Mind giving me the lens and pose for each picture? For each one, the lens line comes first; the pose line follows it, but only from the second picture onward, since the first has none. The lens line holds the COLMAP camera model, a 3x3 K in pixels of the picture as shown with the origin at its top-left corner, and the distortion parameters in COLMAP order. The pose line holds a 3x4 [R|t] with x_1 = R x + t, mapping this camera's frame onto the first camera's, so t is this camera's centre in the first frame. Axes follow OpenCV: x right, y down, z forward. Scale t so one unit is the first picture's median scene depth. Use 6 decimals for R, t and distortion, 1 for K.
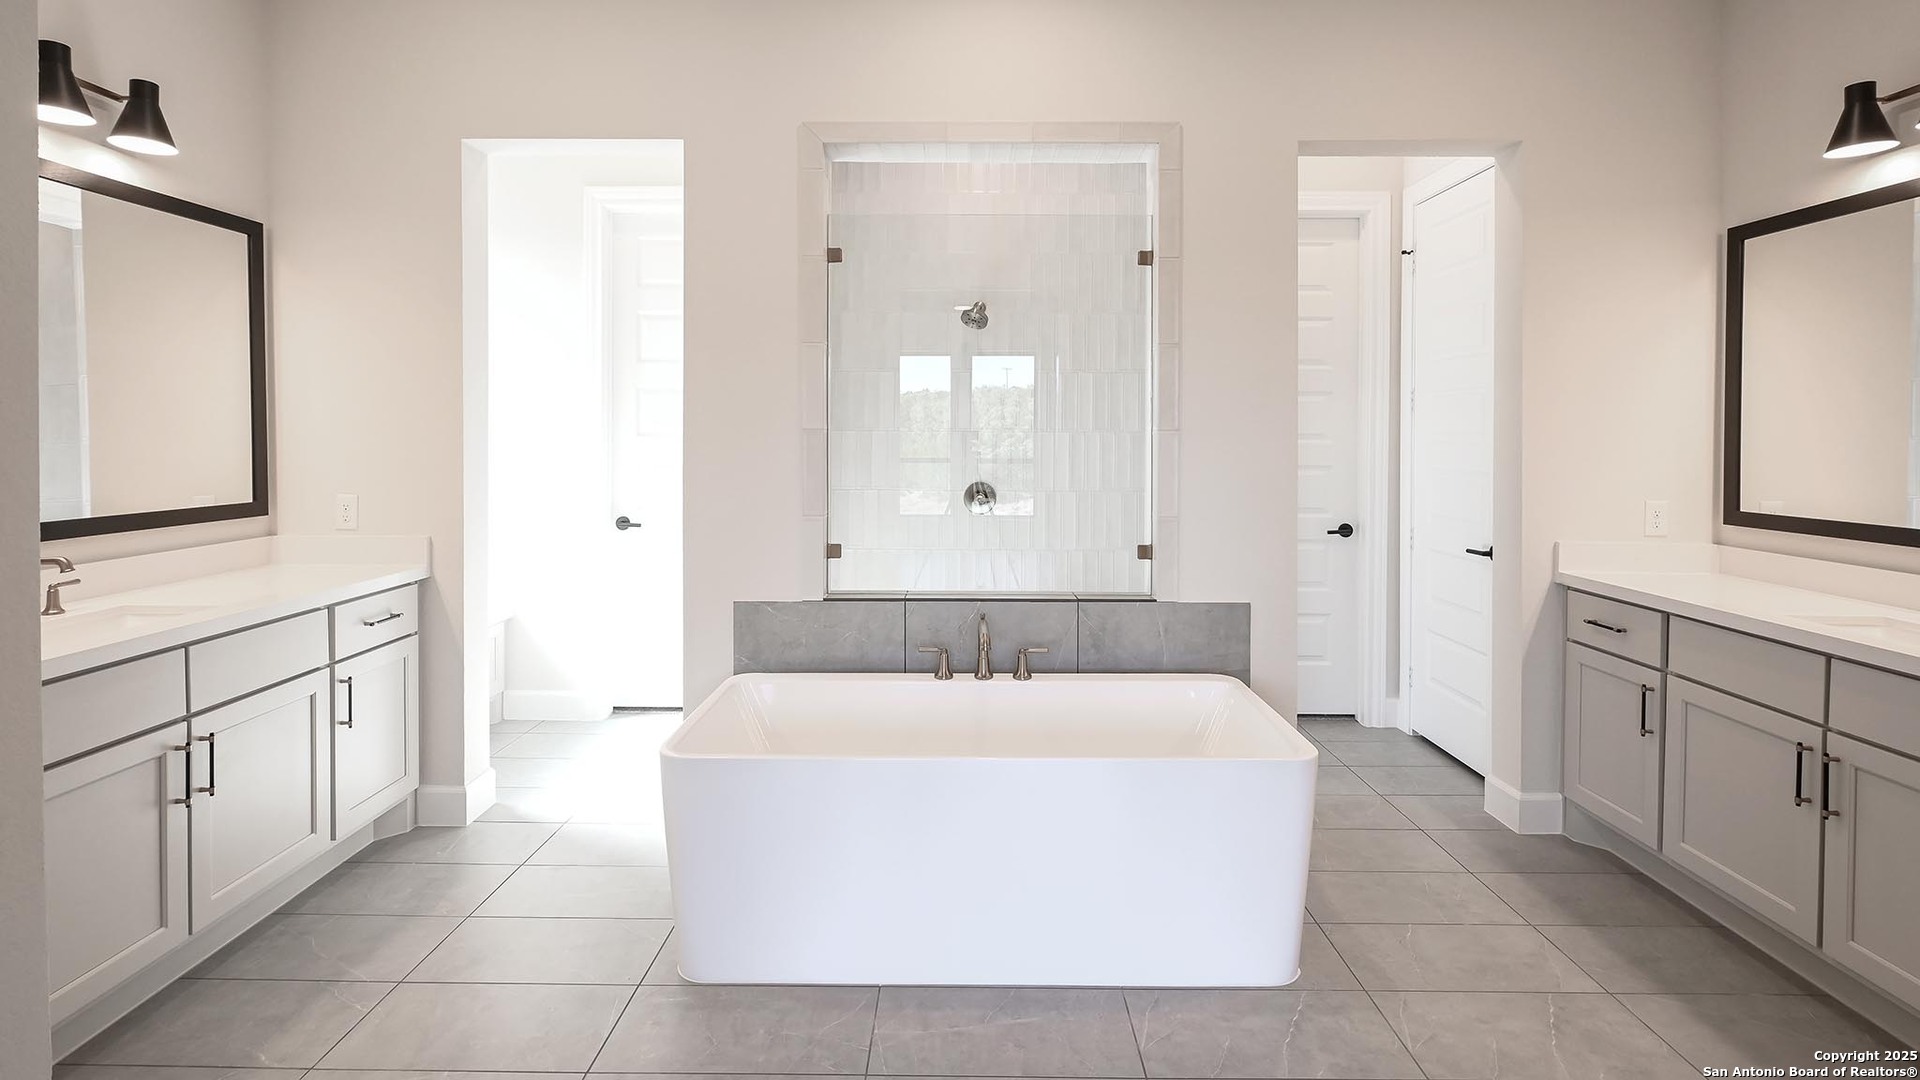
lens RADIAL K [[886.7, 0, 949.3], [0, 886.7, 442.2], [0, 0, 1]] dist [0.000624, 0.000701]
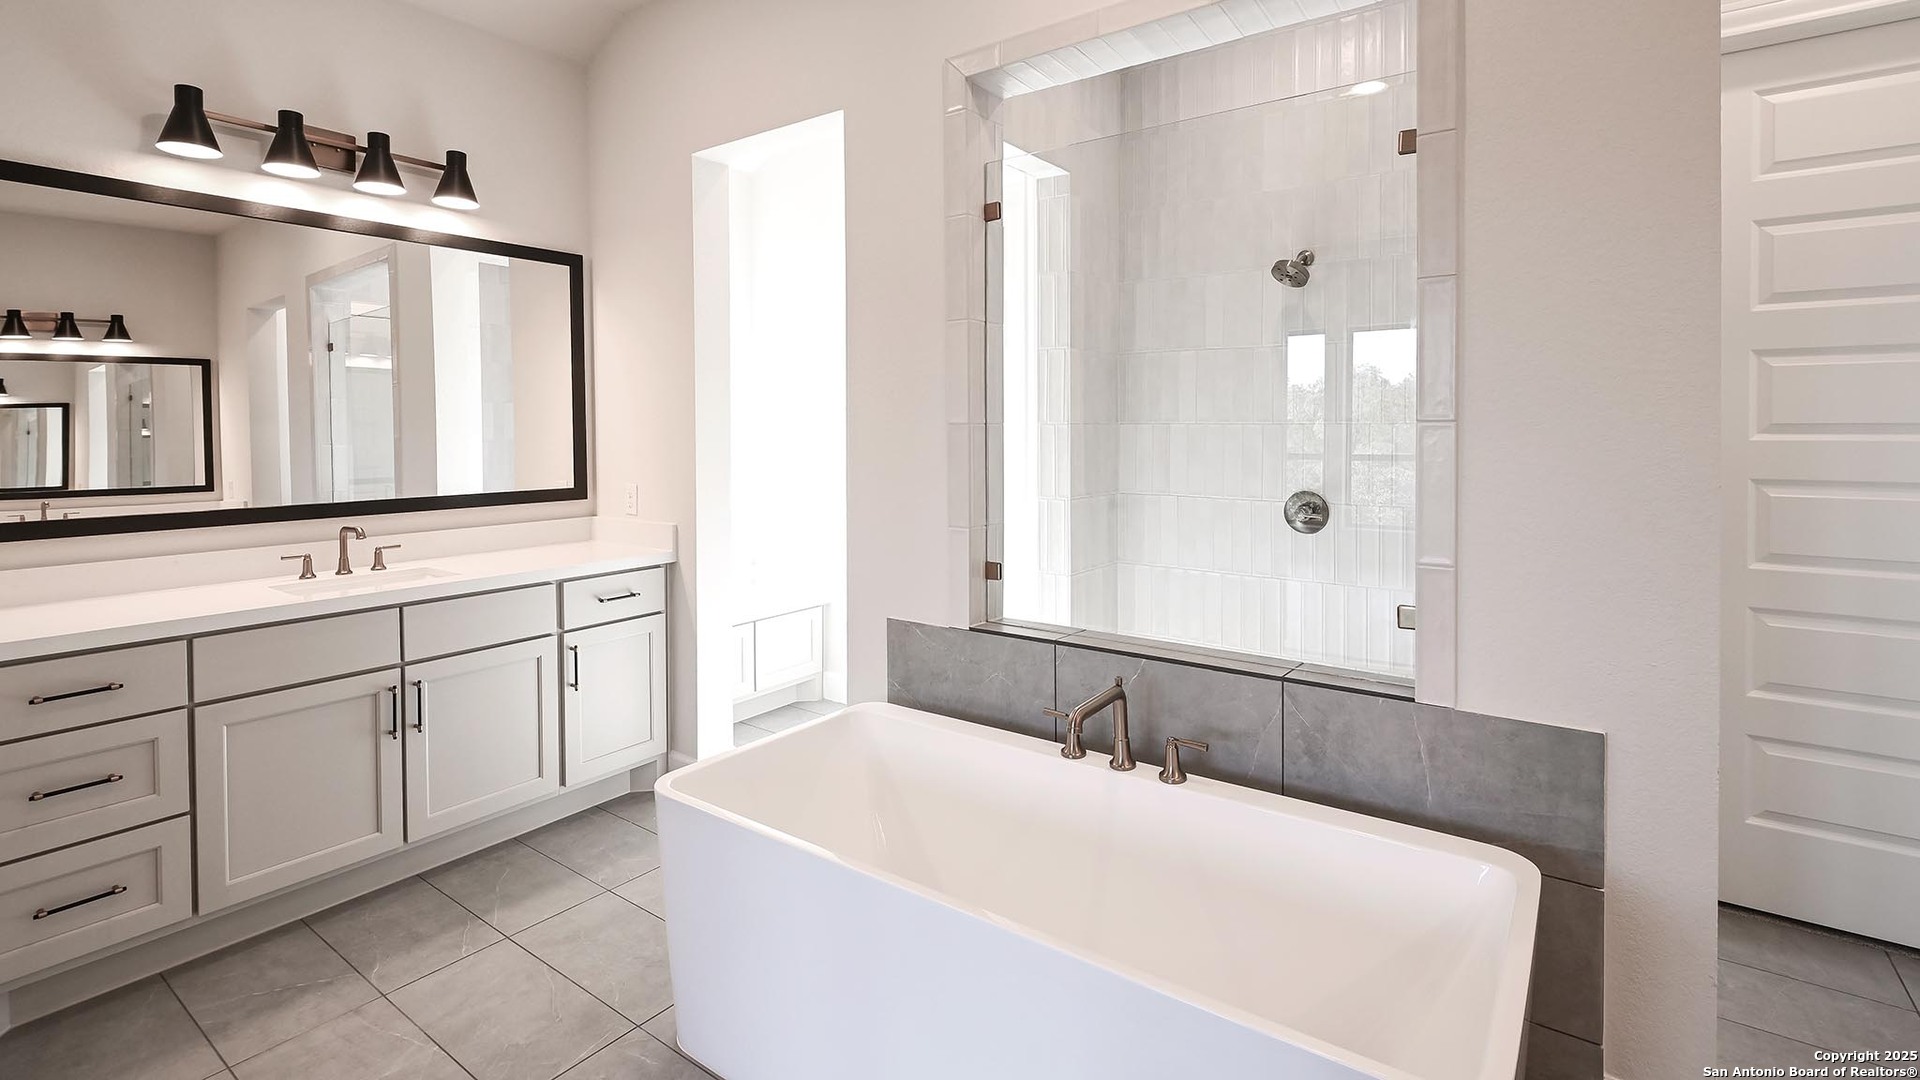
lens RADIAL K [[886.7, 0, 921.8], [0, 886.7, 441.1], [0, 0, 1]] dist [0.000624, 0.000701]
pose [[0.814206, 0.003573, -0.580565, 0.310231], [0.000768, 0.999974, 0.007232, -0.004228], [0.580576, -0.006334, 0.814182, 0.305875]]
